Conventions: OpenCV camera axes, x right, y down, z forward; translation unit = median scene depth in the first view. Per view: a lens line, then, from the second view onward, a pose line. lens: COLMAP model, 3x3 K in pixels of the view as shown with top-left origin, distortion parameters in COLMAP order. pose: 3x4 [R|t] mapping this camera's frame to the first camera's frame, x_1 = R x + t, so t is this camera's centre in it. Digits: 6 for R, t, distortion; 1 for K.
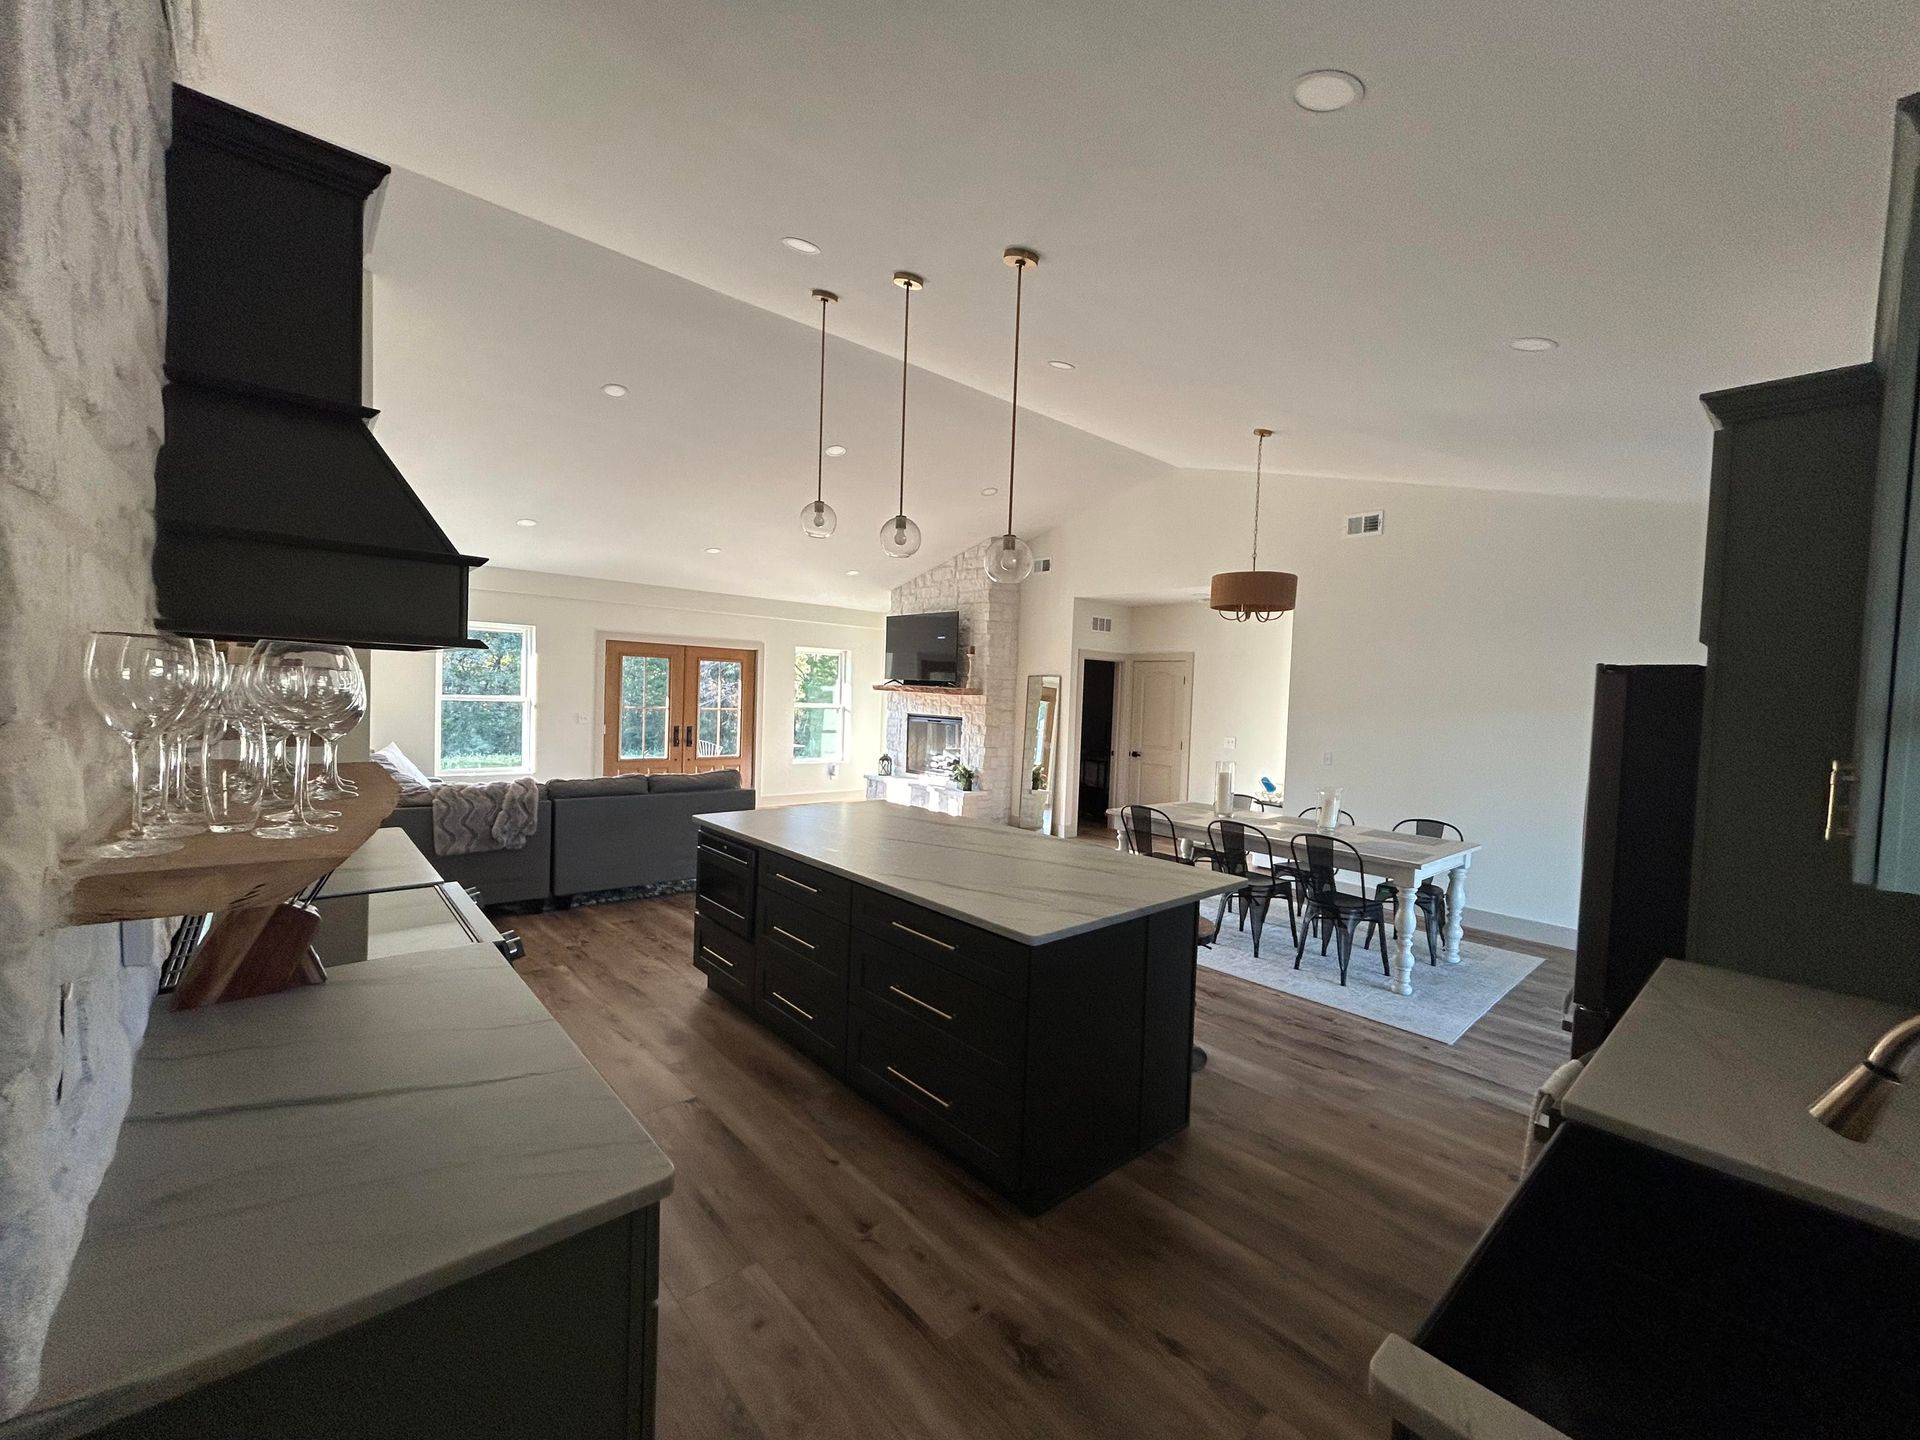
lens RADIAL K [[780.4, 0, 960.0], [0, 780.4, 720.0], [0, 0, 1]] dist [0.000300, 0.000788]
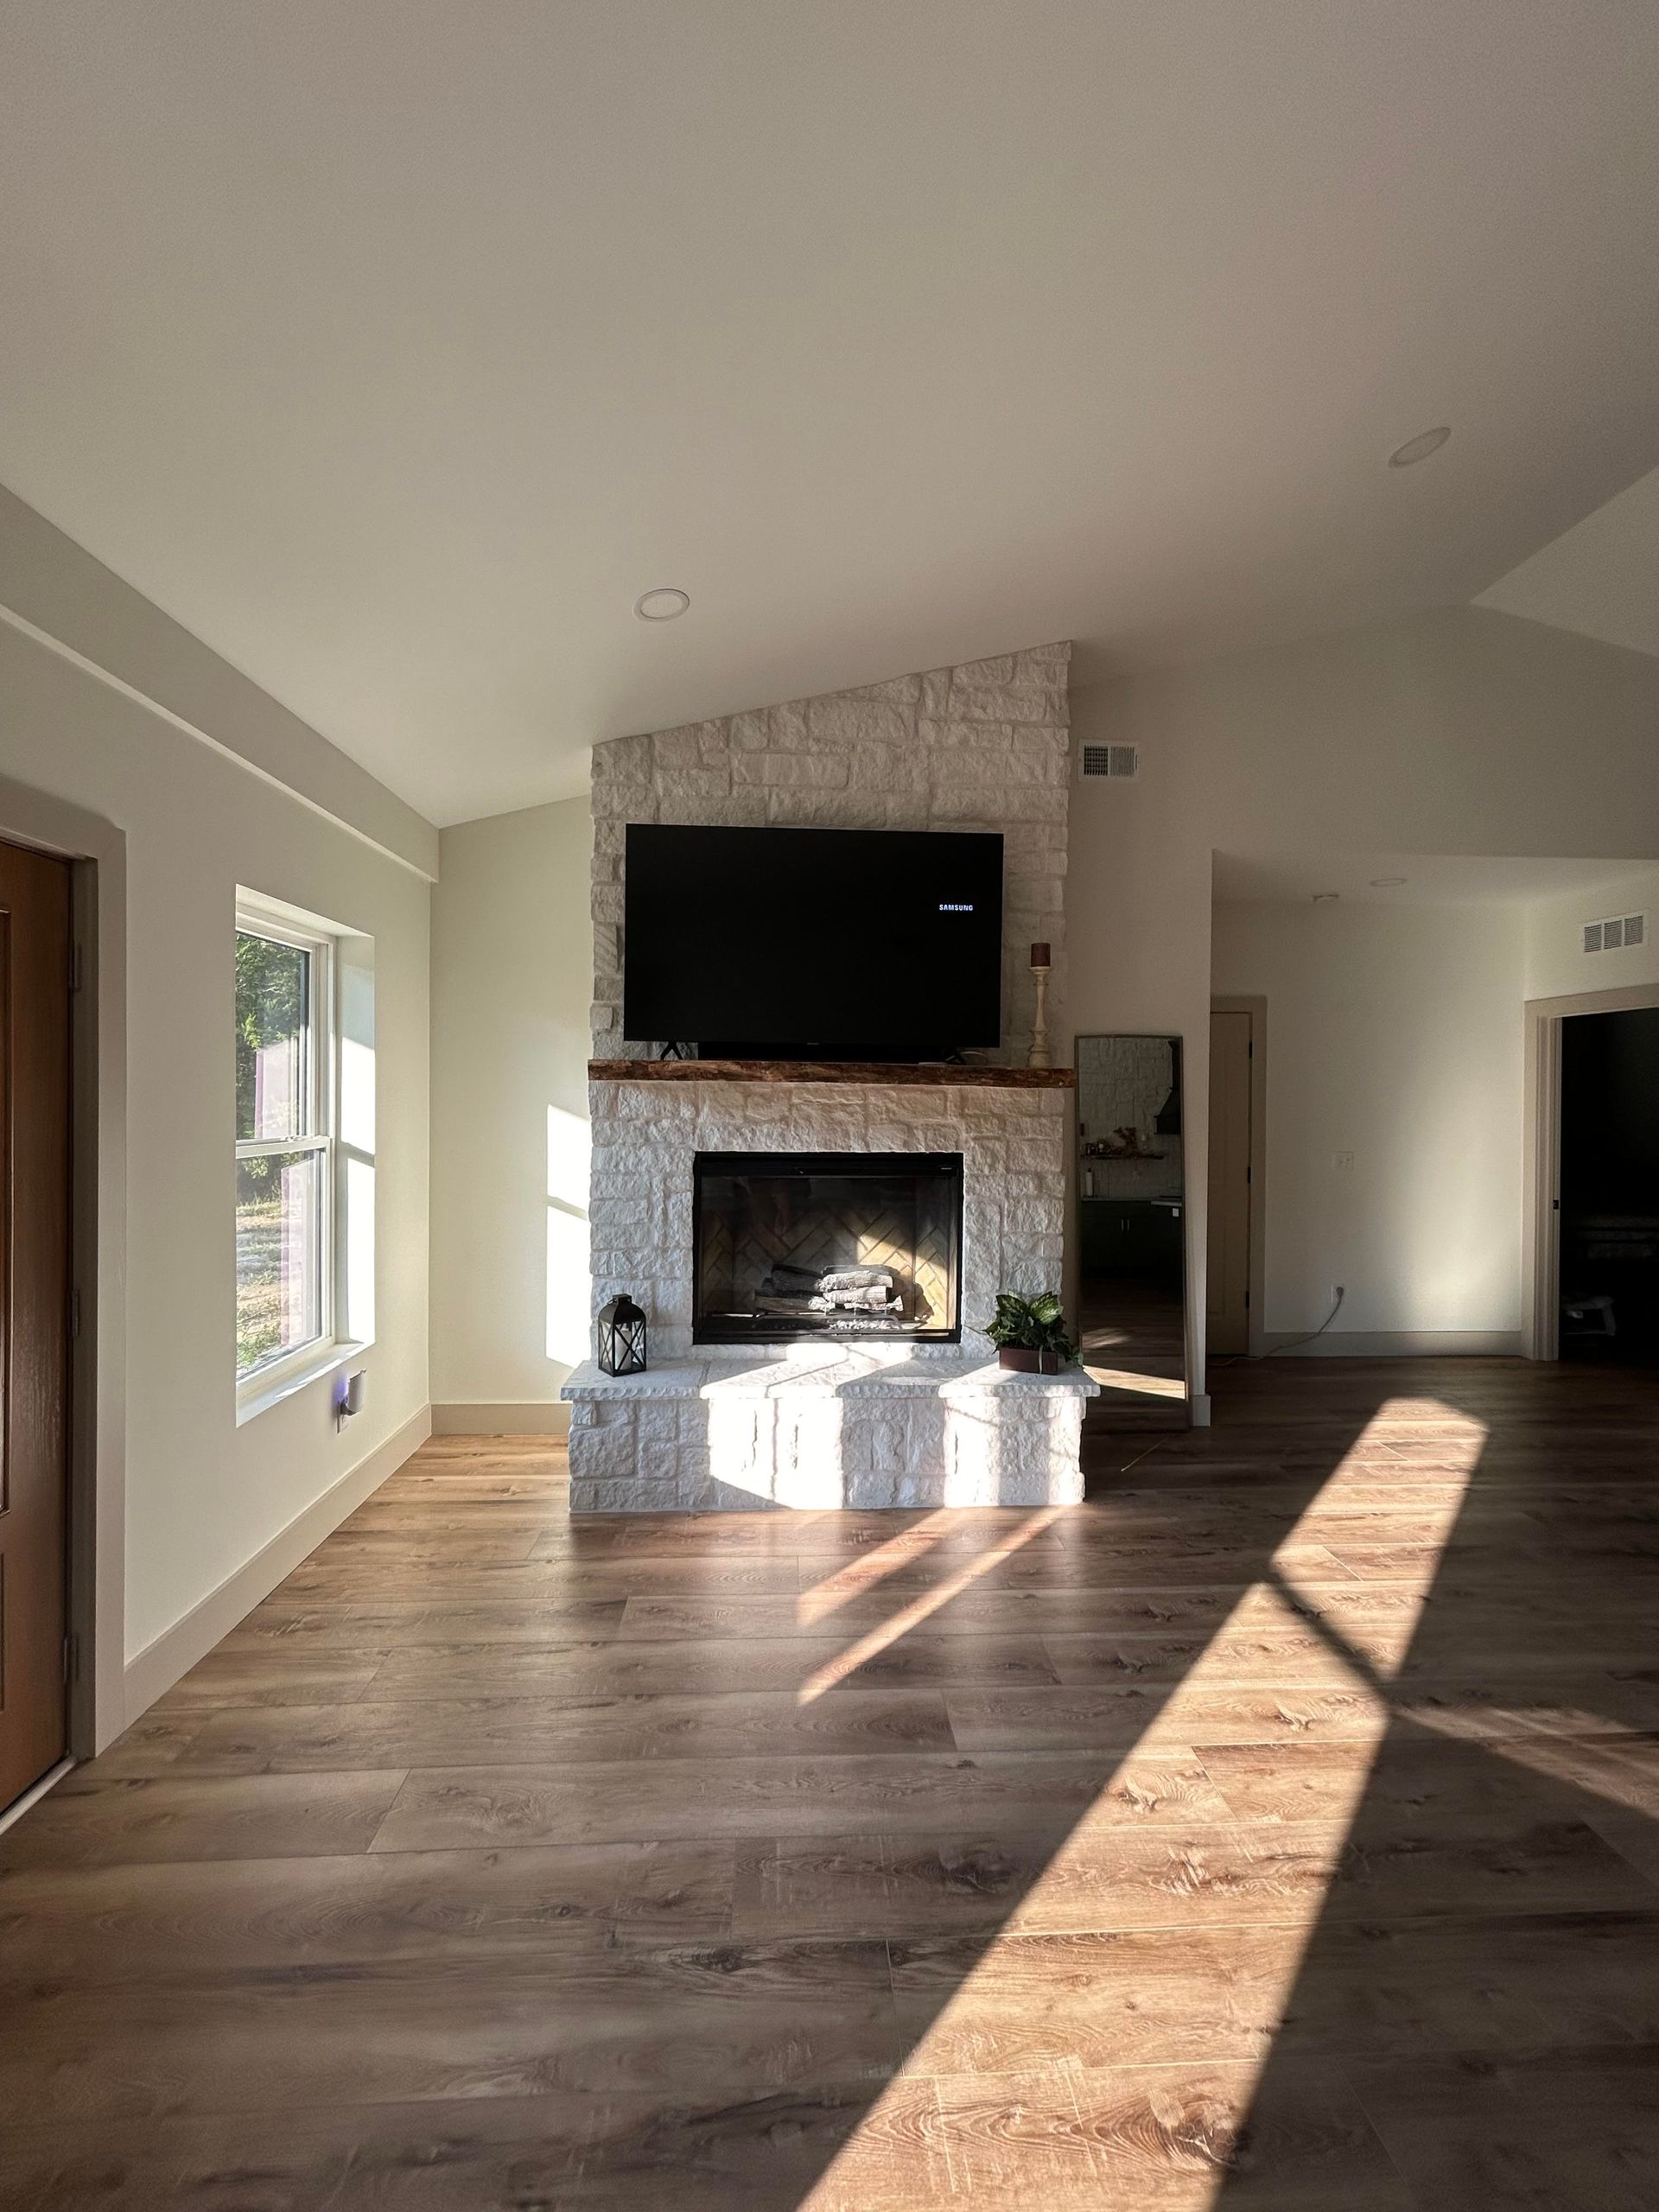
lens RADIAL K [[899.0, 0, 829.5], [0, 899.0, 1100.8], [0, 0, 1]] dist [0.000300, 0.000788]
pose [[0.625240, -0.033943, 0.779694, -0.342014], [0.041922, 0.999072, 0.009876, -0.032894], [-0.779306, 0.026512, 0.626082, 0.806106]]
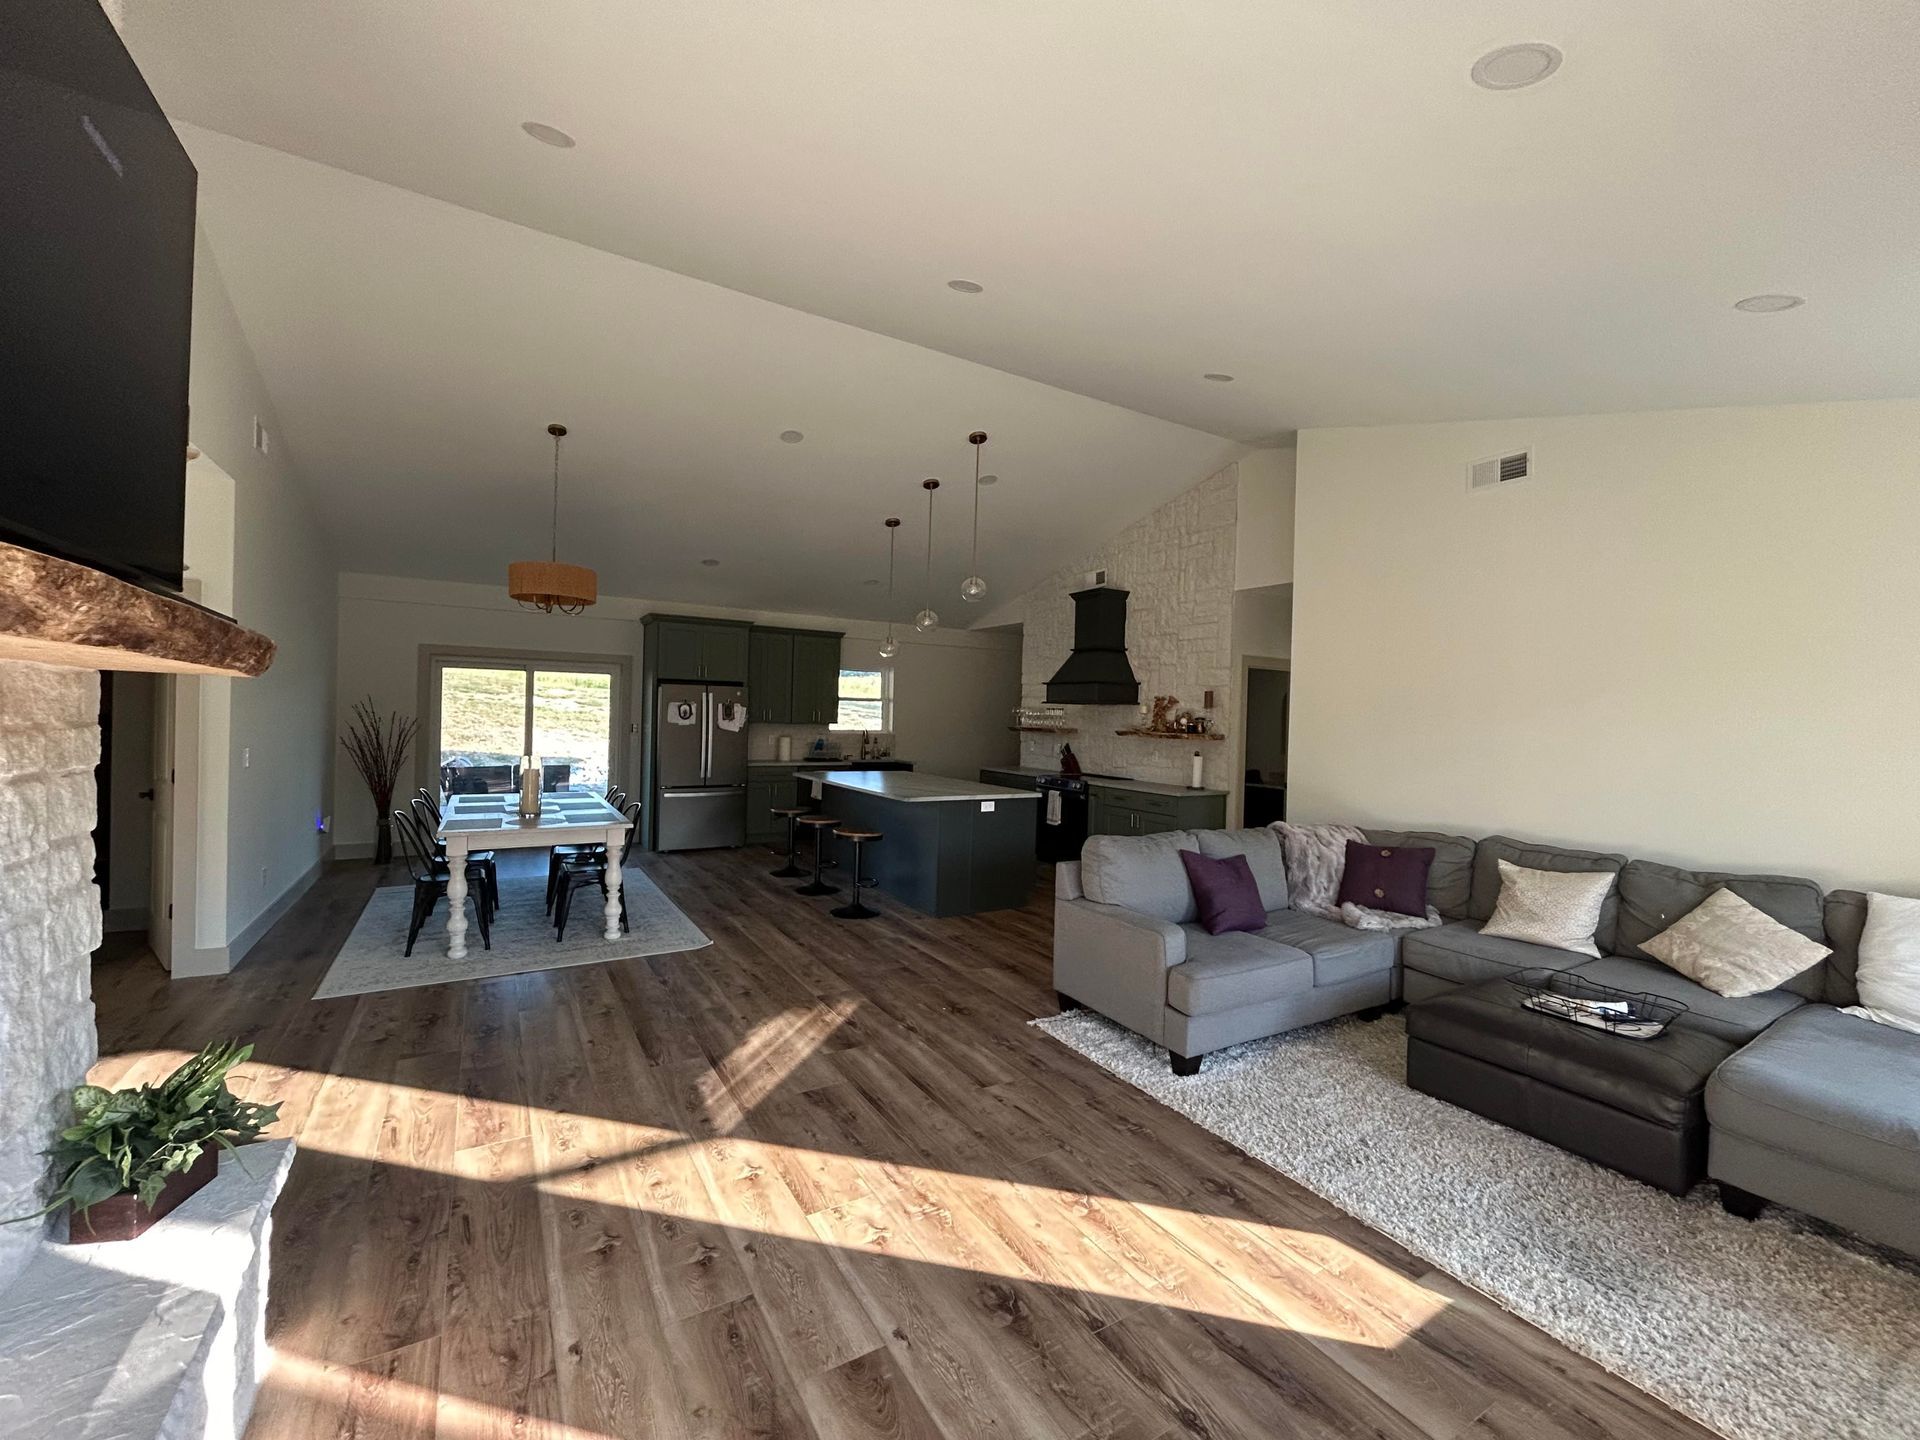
lens RADIAL K [[780.4, 0, 960.0], [0, 780.4, 720.0], [0, 0, 1]] dist [0.000300, 0.000788]
pose [[-0.982159, -0.063496, 0.177007, -0.197004], [-0.055777, 0.997277, 0.048254, -0.038483], [-0.179589, 0.037520, -0.983026, 1.113388]]
